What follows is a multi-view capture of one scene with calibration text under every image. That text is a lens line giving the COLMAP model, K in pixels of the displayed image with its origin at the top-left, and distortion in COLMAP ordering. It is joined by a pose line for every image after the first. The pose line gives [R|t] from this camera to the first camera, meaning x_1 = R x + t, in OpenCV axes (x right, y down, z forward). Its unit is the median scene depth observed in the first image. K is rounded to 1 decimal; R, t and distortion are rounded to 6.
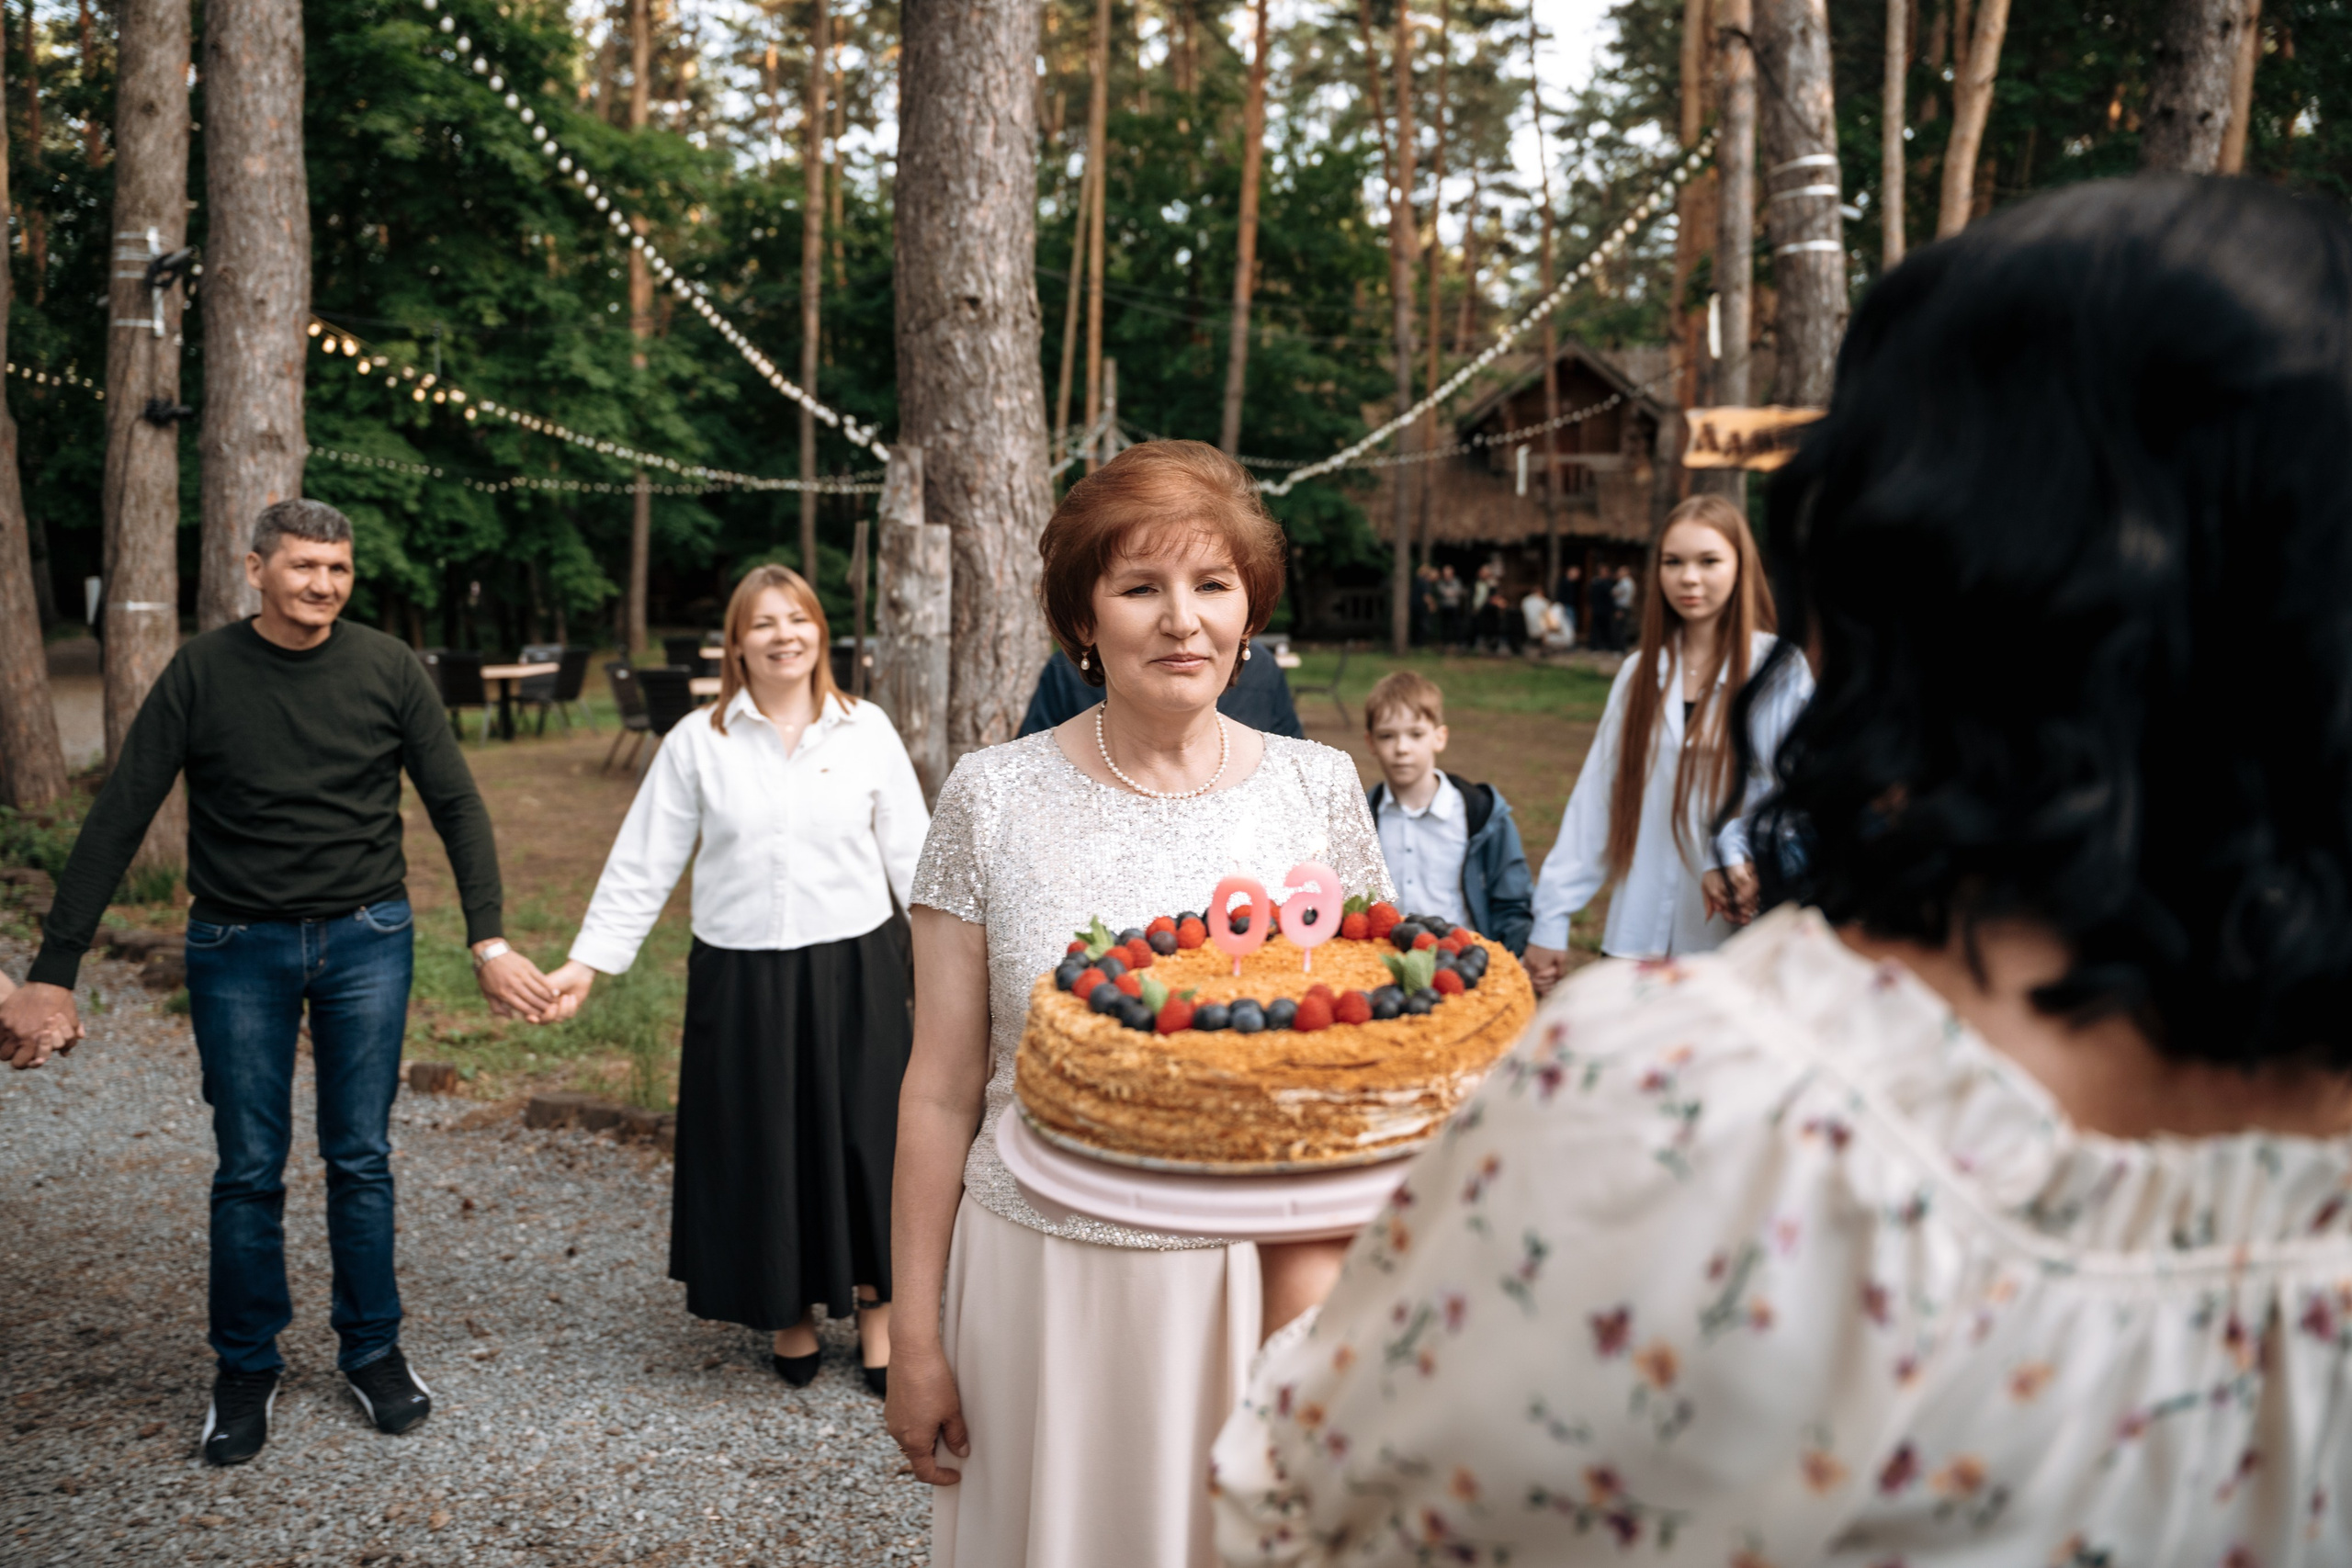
lens RADIAL K [[1629.9, 0, 1143.8], [0, 1629.9, 701.2], [0, 0, 1]] dist [-0.108278, 0.098769]
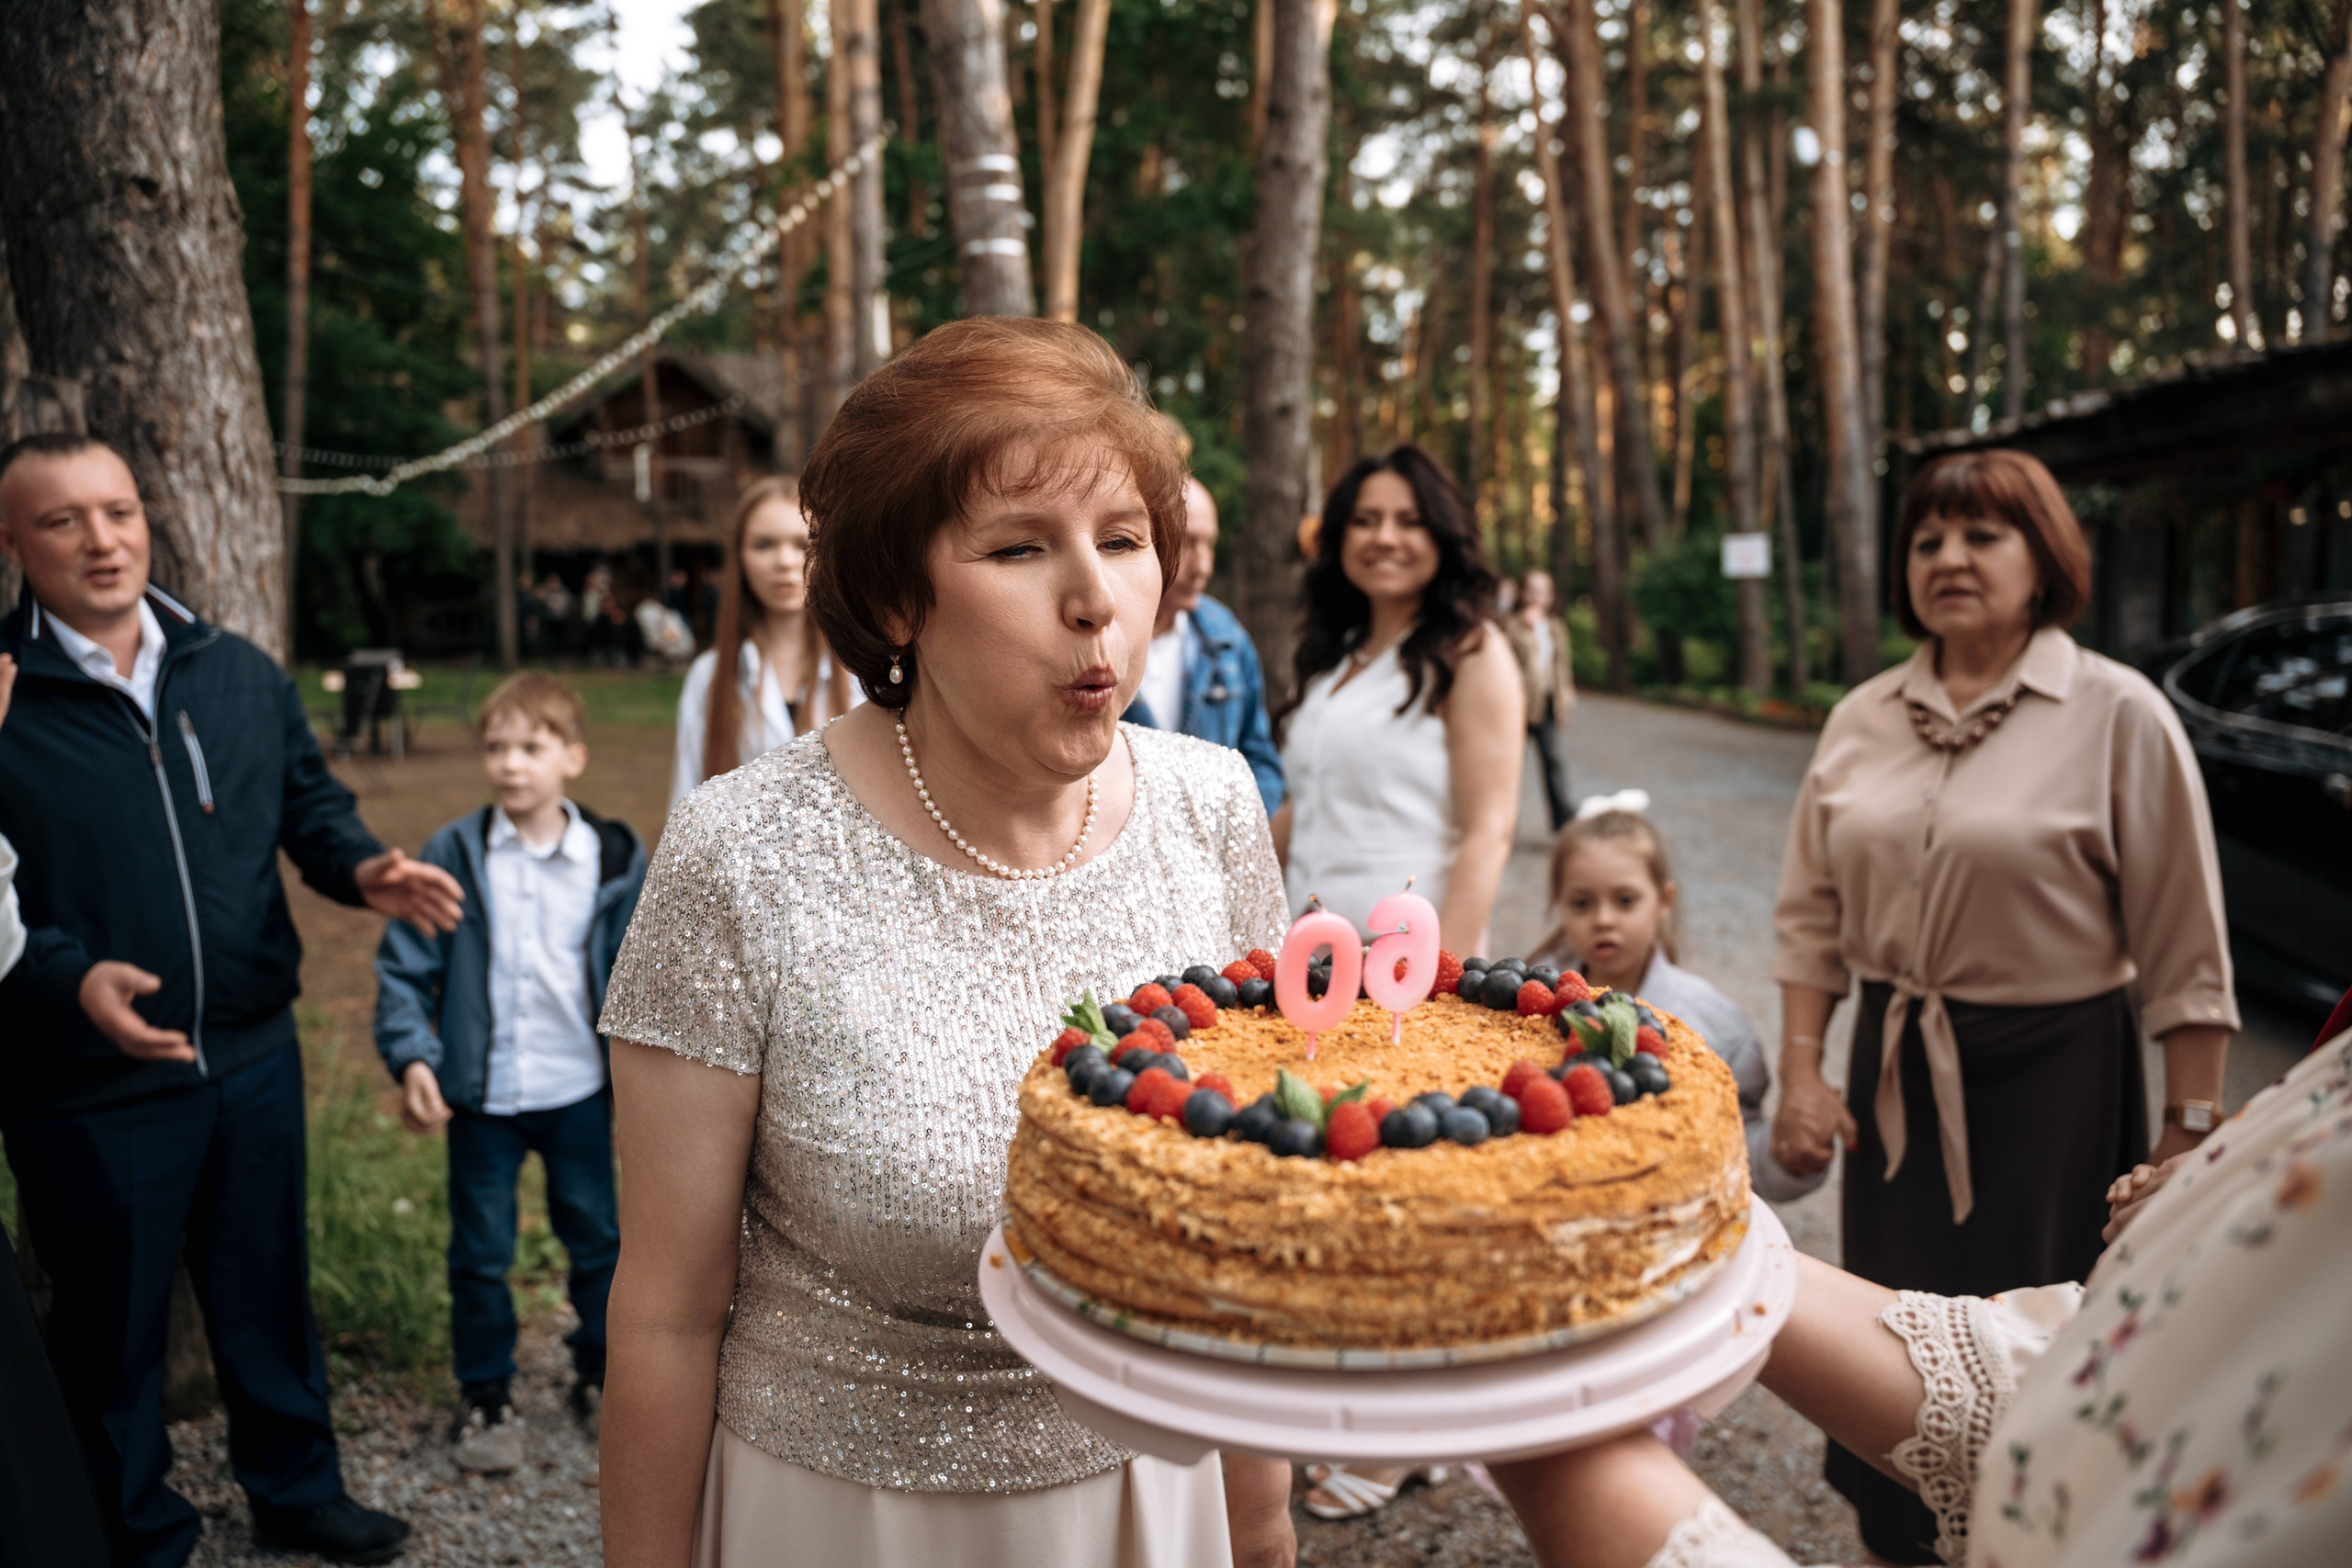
lens RADIAL K [[1629.9, 0, 1164.5], [0, 1629.9, 764.1], [0, 0, 1]] dist [-0.108278, 0.098769]
pose [[0.844313, -0.061930, 0.532259, -0.112157], [0.045175, 0.997989, 0.044459, 0.003228], [-0.533942, -0.013492, 0.845413, 0.144550]]
